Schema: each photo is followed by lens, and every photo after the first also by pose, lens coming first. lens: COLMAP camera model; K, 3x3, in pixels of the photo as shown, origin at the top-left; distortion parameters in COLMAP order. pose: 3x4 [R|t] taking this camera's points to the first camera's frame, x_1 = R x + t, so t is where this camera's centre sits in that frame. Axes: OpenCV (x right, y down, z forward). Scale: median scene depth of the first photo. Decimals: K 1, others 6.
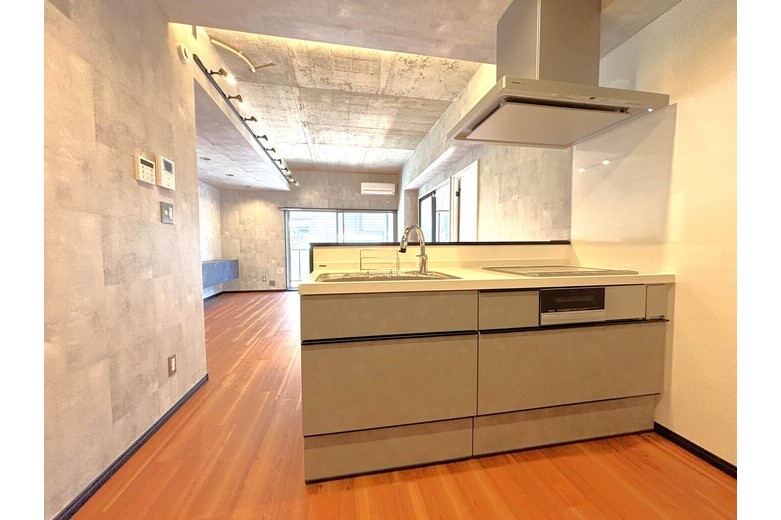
lens RADIAL K [[279.5, 0, 387.9], [0, 279.5, 260.7], [0, 0, 1]] dist [0.000309, 0.000021]
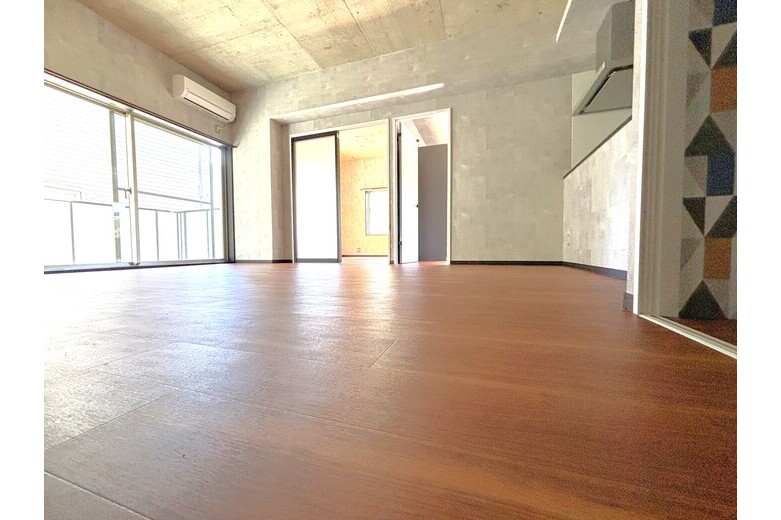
lens RADIAL K [[279.5, 0, 387.9], [0, 279.5, 260.7], [0, 0, 1]] dist [0.000309, 0.000021]
pose [[0.485660, -0.030744, 0.873607, -0.852448], [0.045663, 0.998909, 0.009769, 0.235520], [-0.872954, 0.035147, 0.486534, 0.774832]]
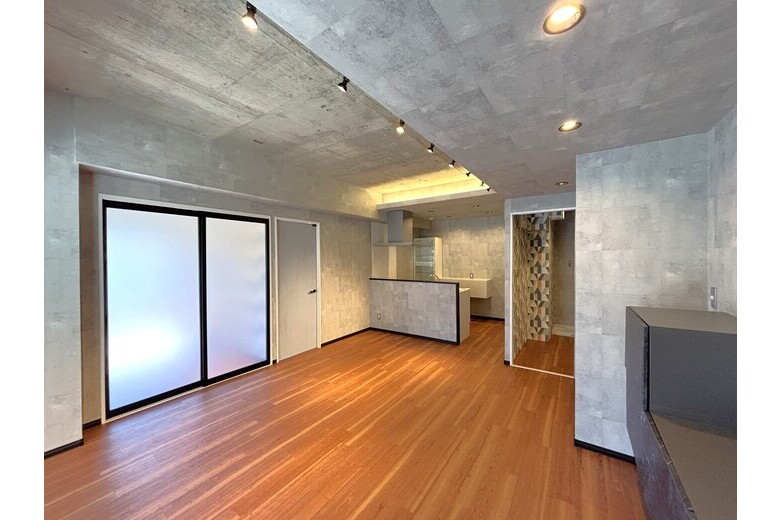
lens RADIAL K [[279.5, 0, 387.9], [0, 279.5, 260.7], [0, 0, 1]] dist [0.000309, 0.000021]
pose [[-0.712664, 0.003510, 0.701497, -0.959412], [0.047247, 0.997957, 0.043006, -0.239553], [-0.699913, 0.063792, -0.711374, 1.927740]]
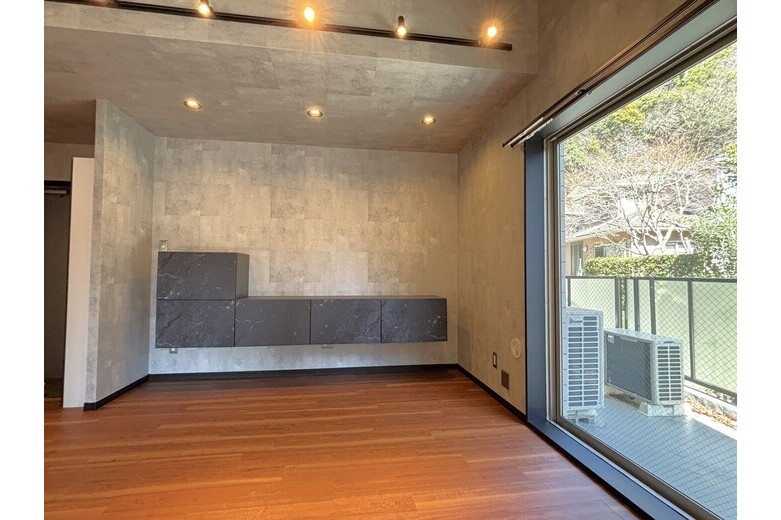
lens RADIAL K [[348.7, 0, 389.8], [0, 348.7, 261.5], [0, 0, 1]] dist [-0.000744, -0.000212]
pose [[-0.029144, -0.026262, -0.999230, 0.002377], [-0.056159, 0.998119, -0.024595, -0.081166], [0.997996, 0.055399, -0.030564, 1.809266]]
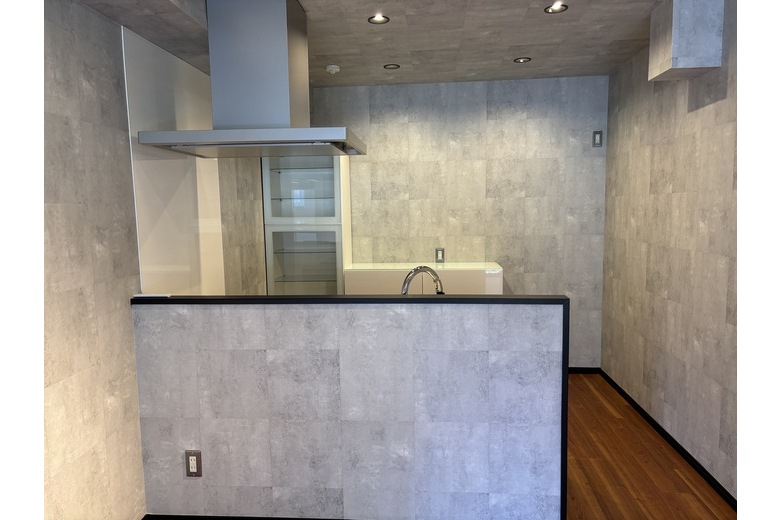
lens RADIAL K [[522.6, 0, 390.5], [0, 522.6, 260.0], [0, 0, 1]] dist [0.029813, -0.000343]
pose [[-0.966570, 0.001841, 0.256396, -0.118034], [0.040928, 0.988261, 0.147193, -0.199035], [-0.253115, 0.152766, -0.955299, 1.313595]]
